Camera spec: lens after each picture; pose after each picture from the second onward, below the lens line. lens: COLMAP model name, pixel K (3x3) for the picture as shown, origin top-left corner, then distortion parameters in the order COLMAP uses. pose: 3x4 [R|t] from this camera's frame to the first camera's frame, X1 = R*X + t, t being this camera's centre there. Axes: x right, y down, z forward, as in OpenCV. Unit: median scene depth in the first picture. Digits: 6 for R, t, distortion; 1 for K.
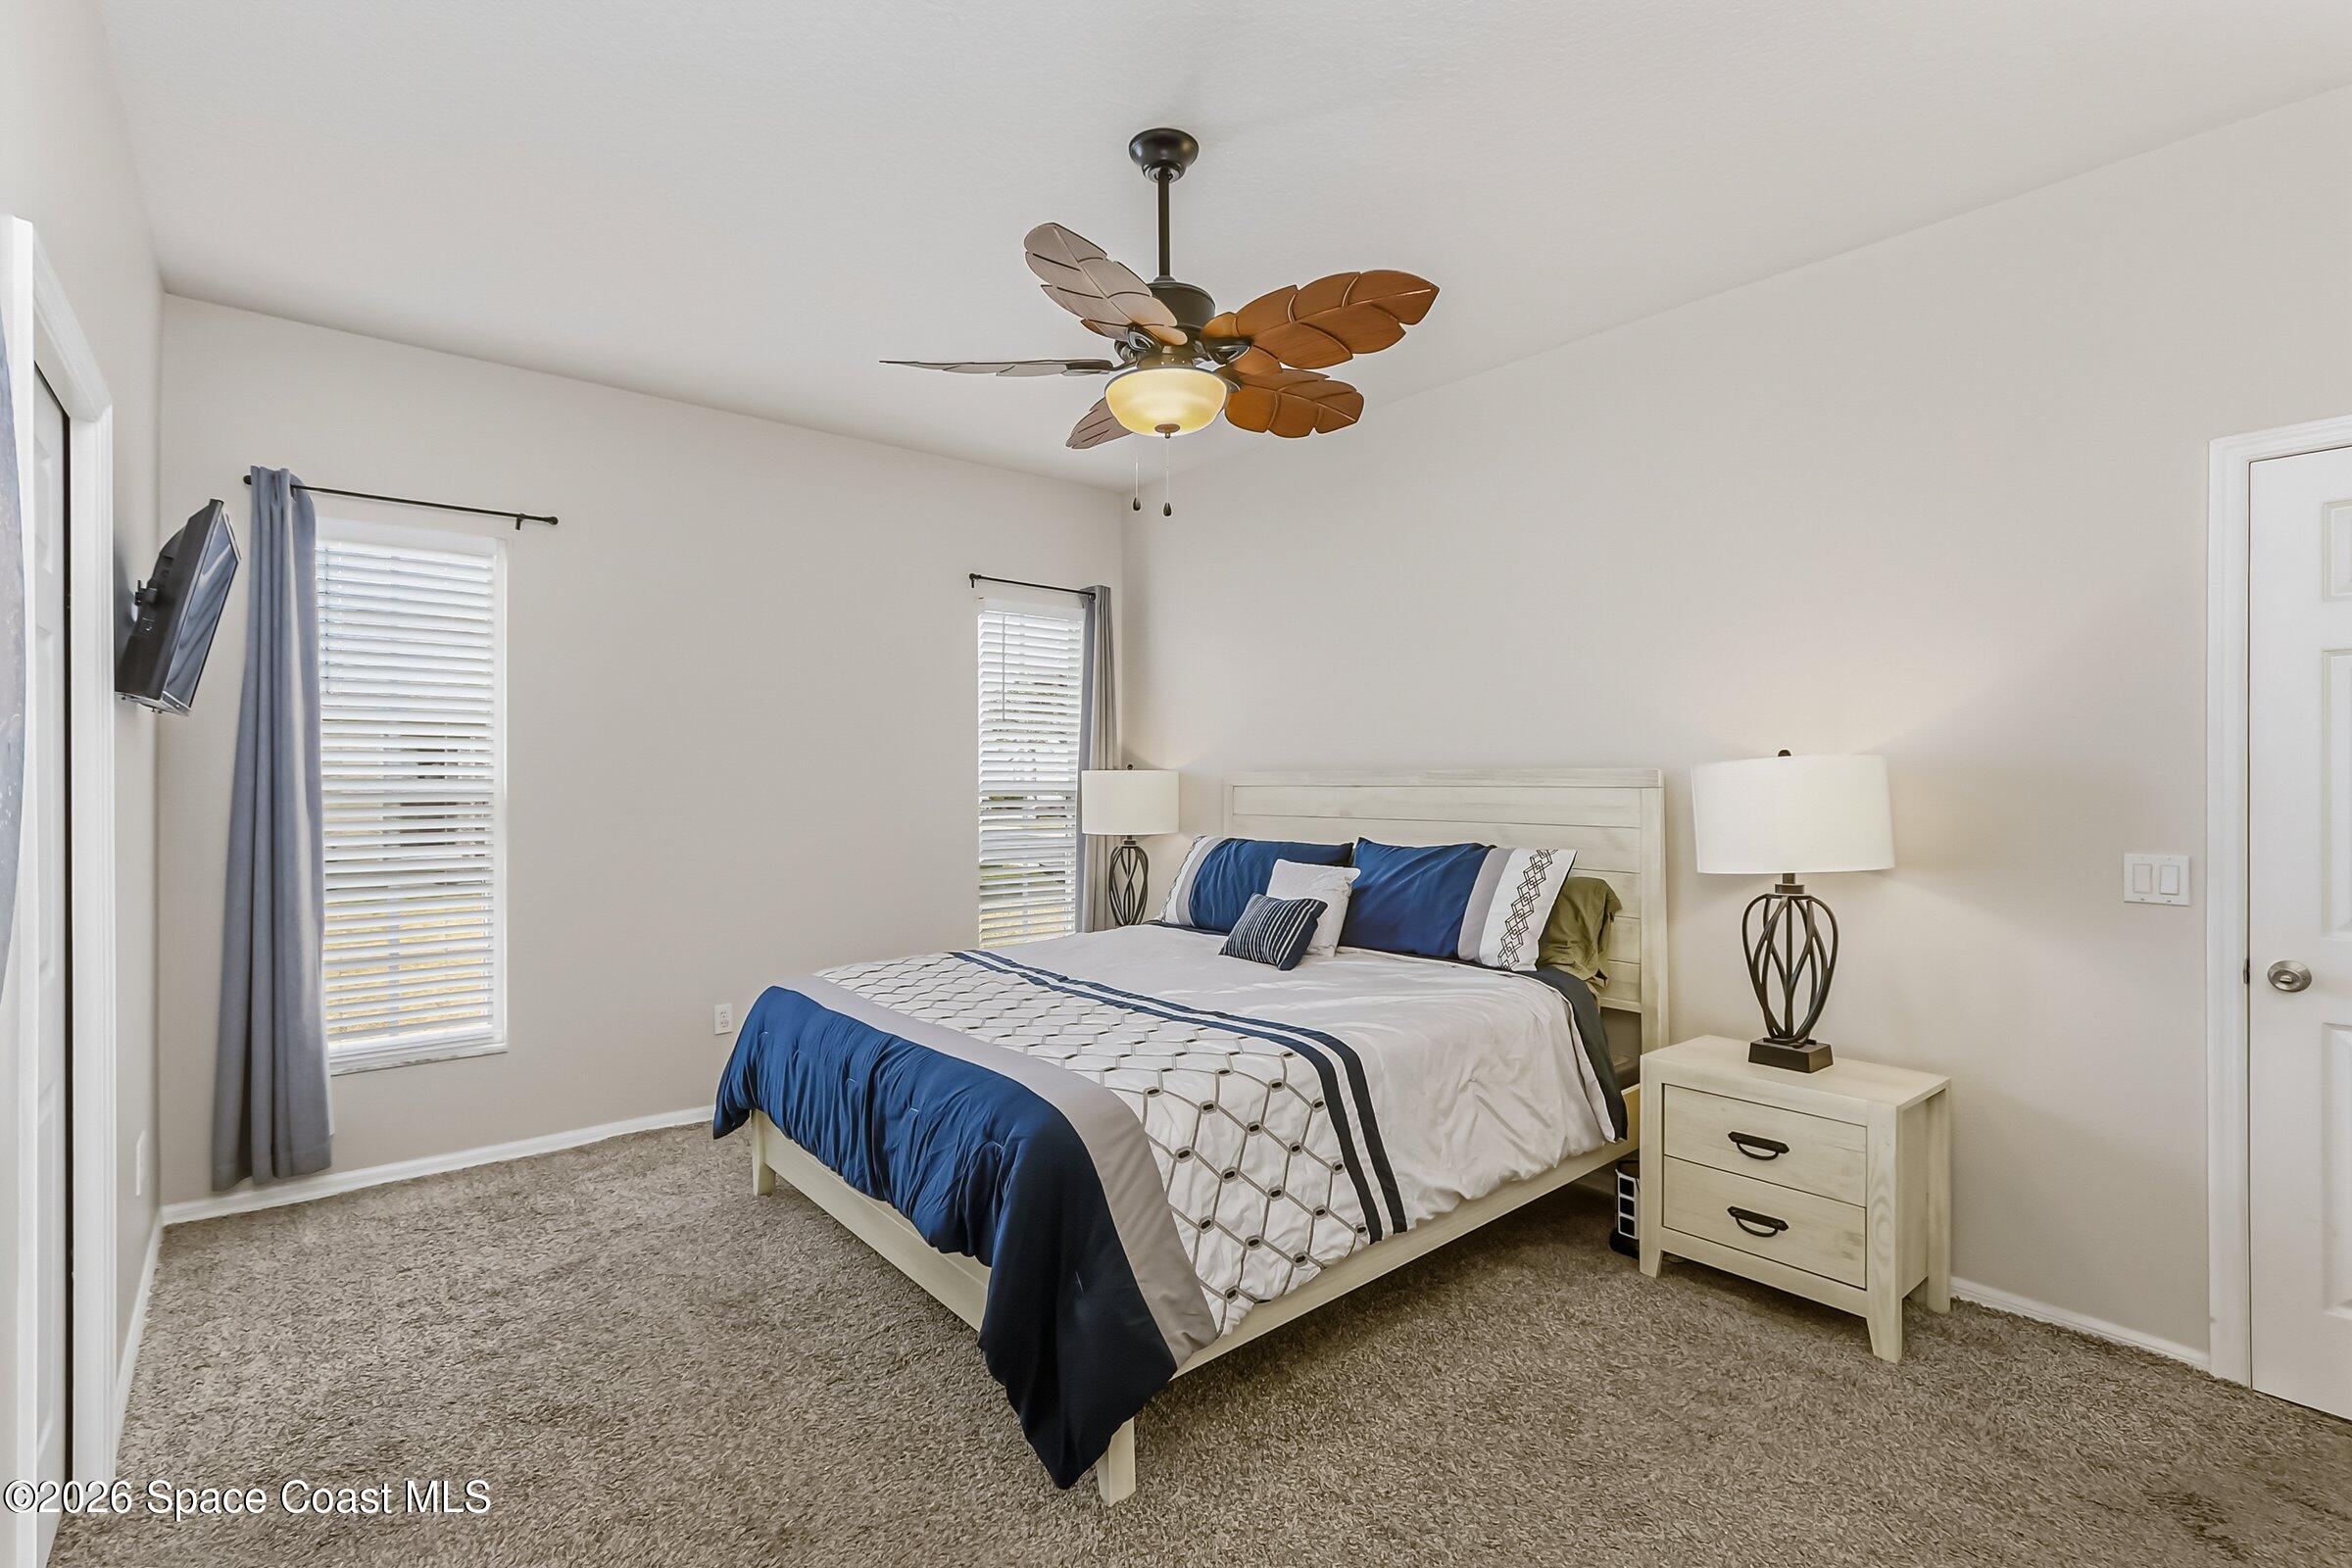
lens RADIAL K [[1123.5, 0, 1163.8], [0, 1123.5, 786.4], [0, 0, 1]] dist [-0.001252, -0.000853]
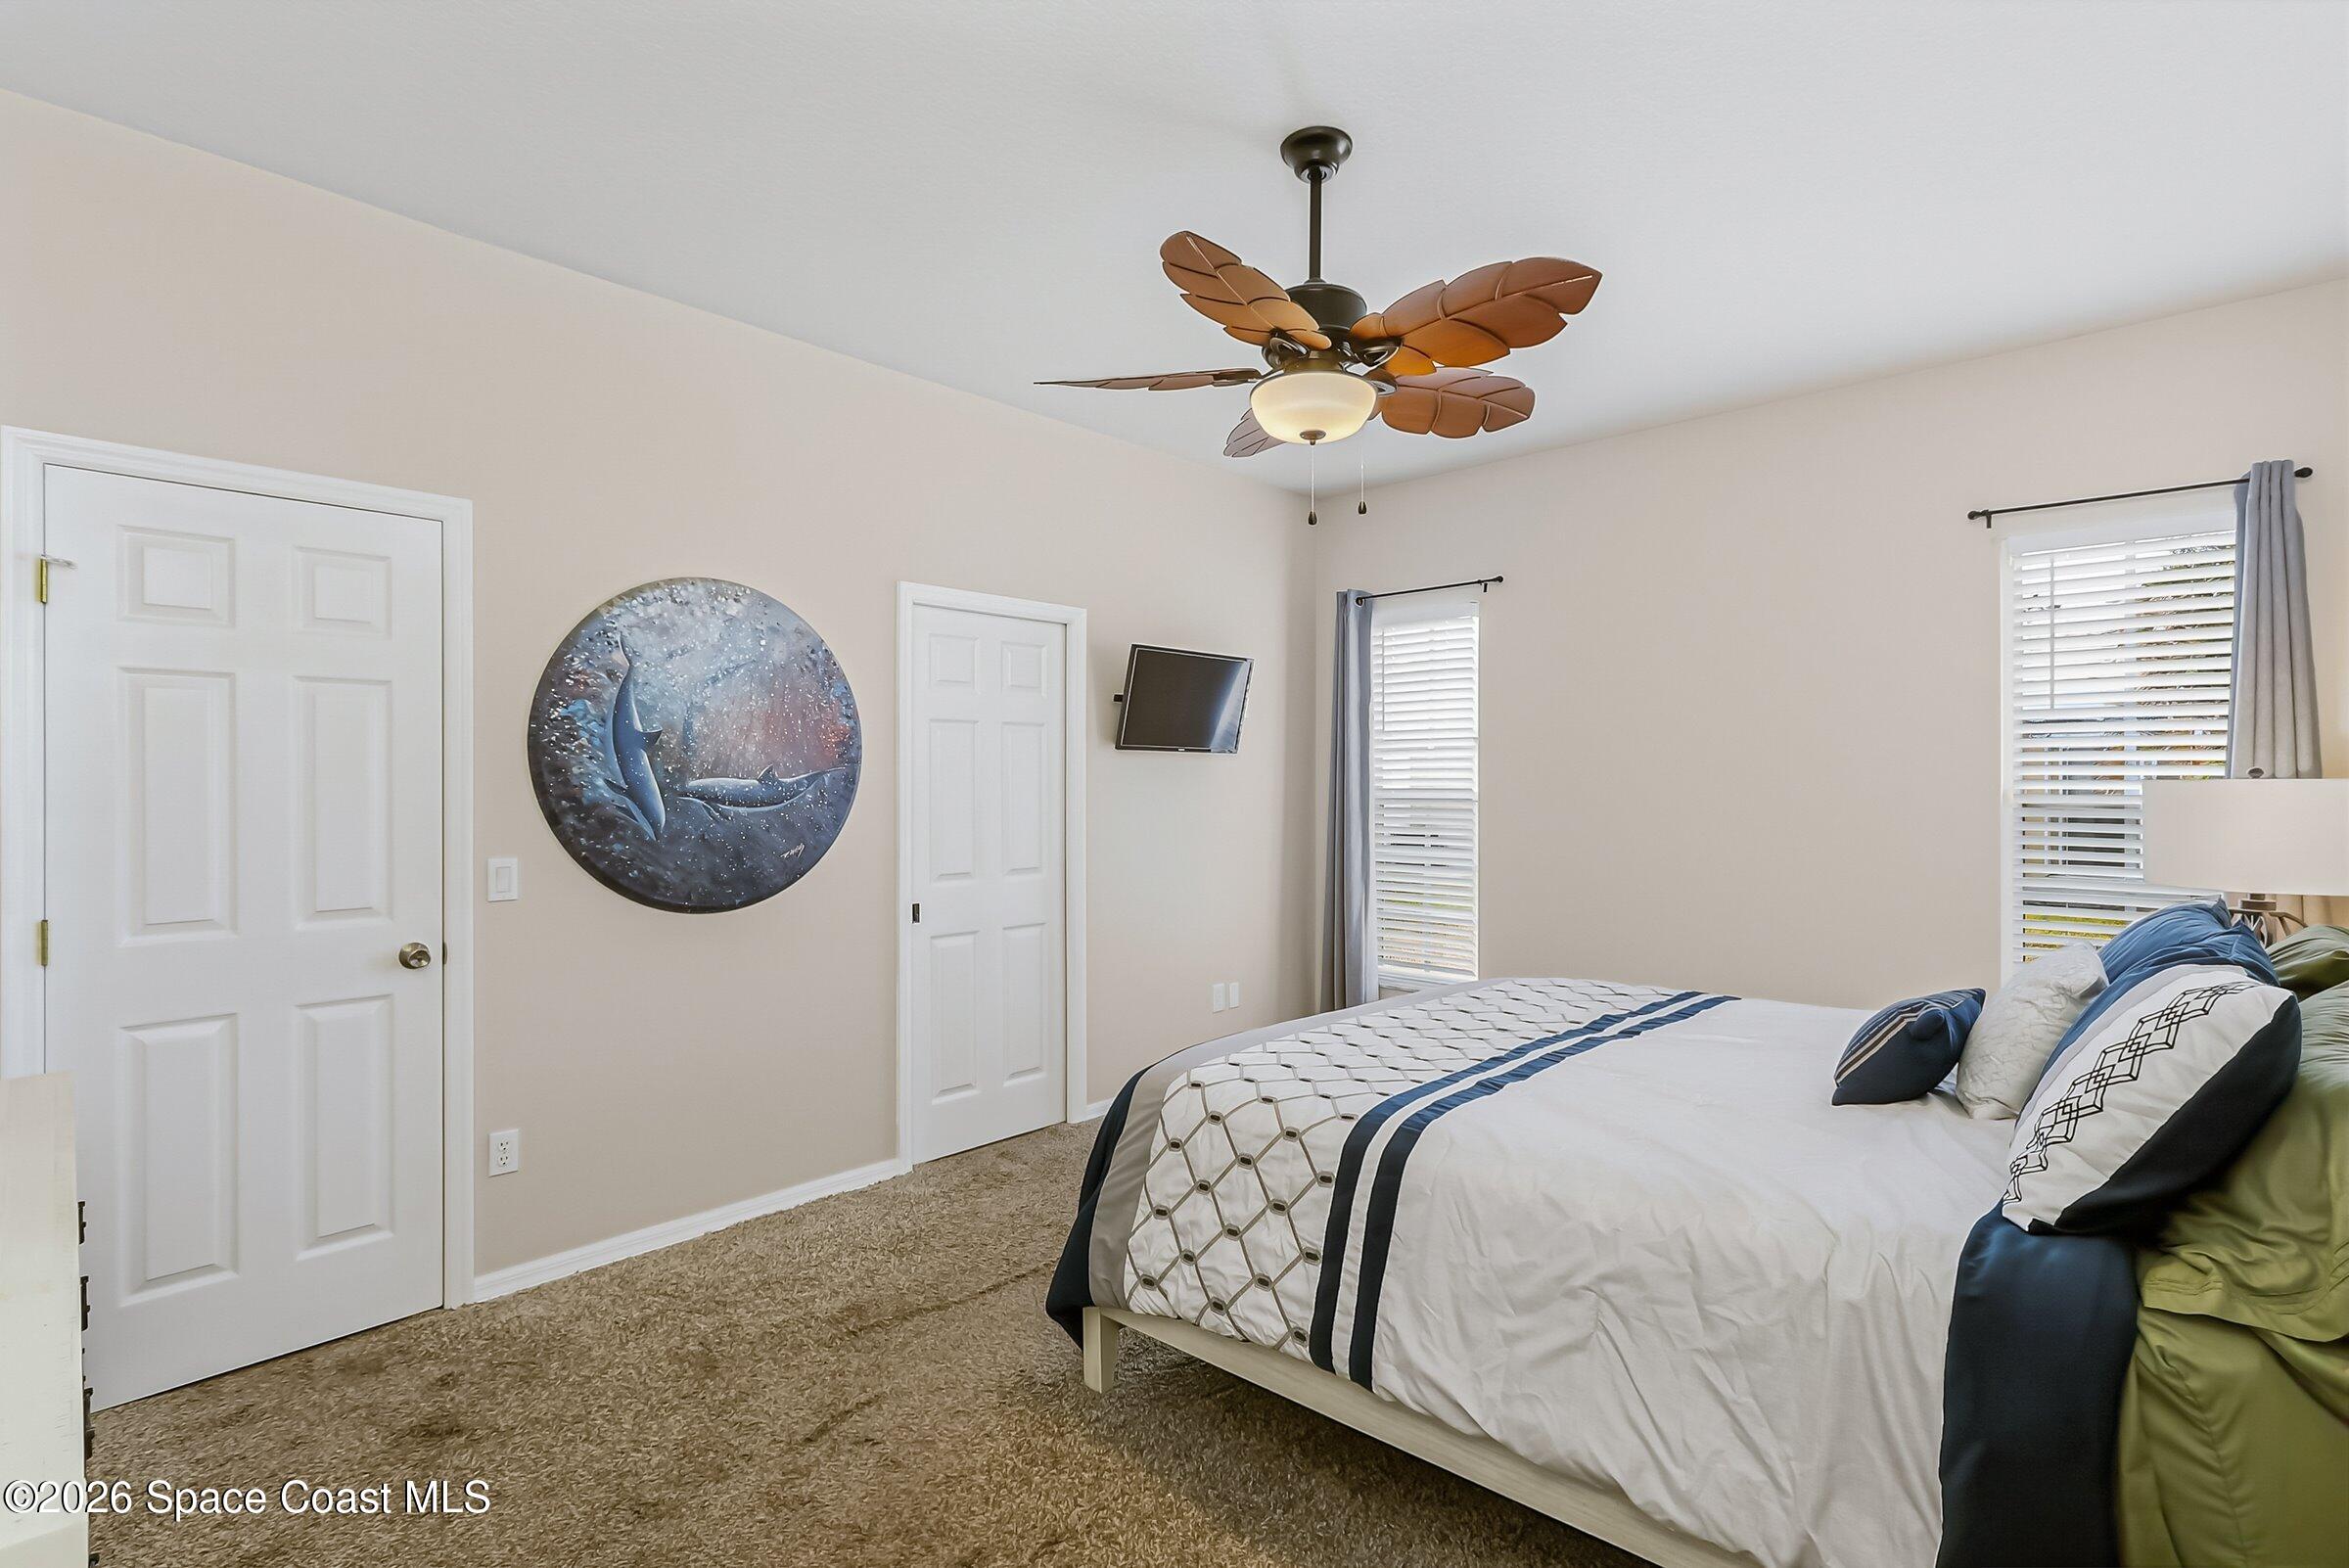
lens RADIAL K [[1122.1, 0, 1162.3], [0, 1122.1, 786.4], [0, 0, 1]] dist [-0.001252, -0.000853]
pose [[0.070105, -0.000191, -0.997540, 0.960120], [0.000382, 1.000000, -0.000165, -0.013126], [0.997540, -0.000370, 0.070105, 0.805826]]
